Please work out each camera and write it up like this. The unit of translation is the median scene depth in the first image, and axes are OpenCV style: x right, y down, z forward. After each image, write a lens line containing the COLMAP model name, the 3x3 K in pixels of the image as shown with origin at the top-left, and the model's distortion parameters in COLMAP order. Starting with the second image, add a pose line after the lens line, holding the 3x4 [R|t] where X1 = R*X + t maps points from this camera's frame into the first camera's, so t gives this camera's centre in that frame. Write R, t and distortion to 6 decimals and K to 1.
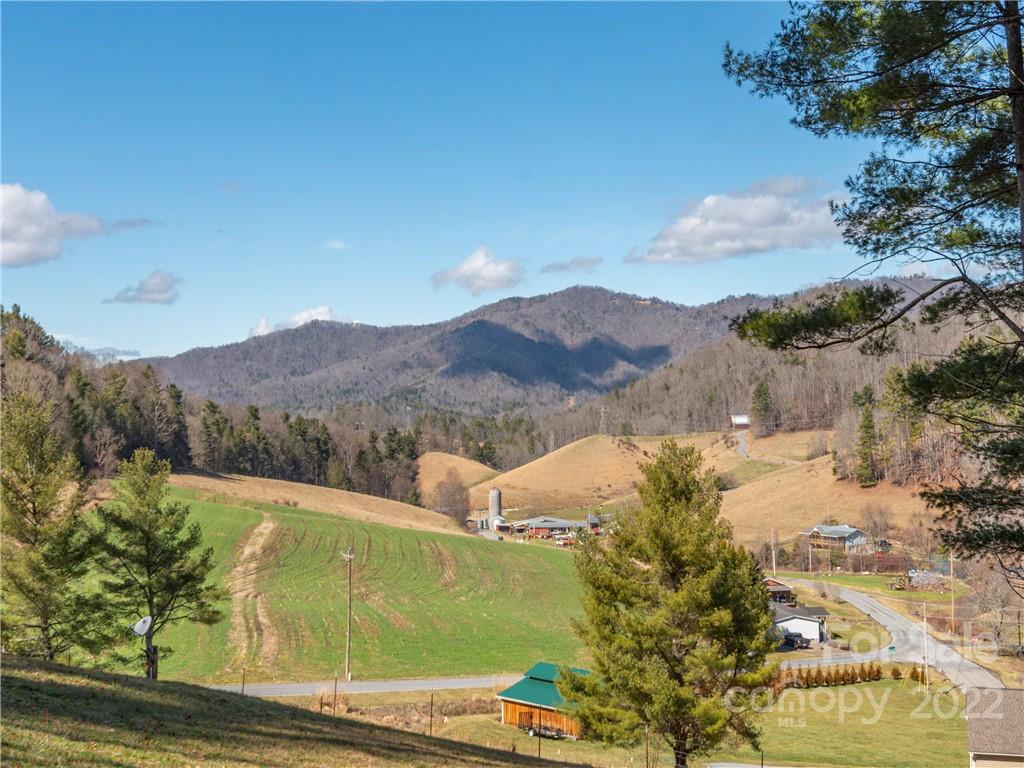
lens RADIAL K [[1176.4, 0, 475.1], [0, 1176.4, 383.5], [0, 0, 1]] dist [0.000830, 0.009098]
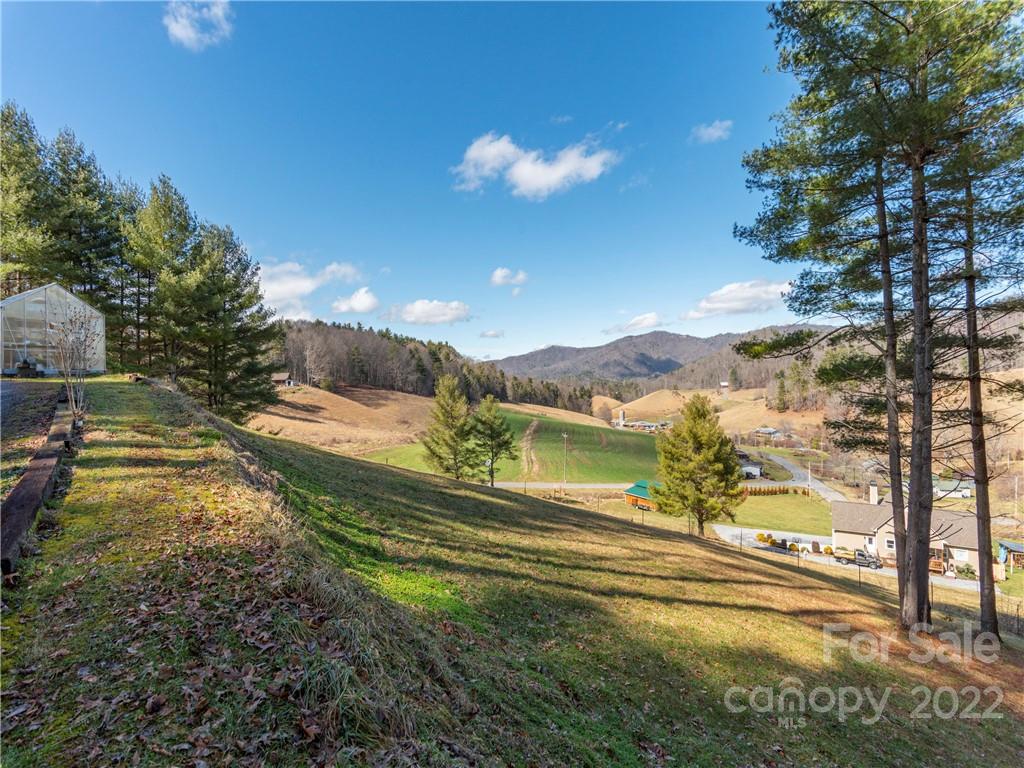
lens RADIAL K [[505.6, 0, 510.1], [0, 505.6, 391.5], [0, 0, 1]] dist [0.009911, -0.000248]
pose [[0.976305, 0.005646, -0.216324, 0.015532], [0.000304, 0.999623, 0.027461, 0.016336], [0.216398, -0.026876, 0.975935, -0.124778]]
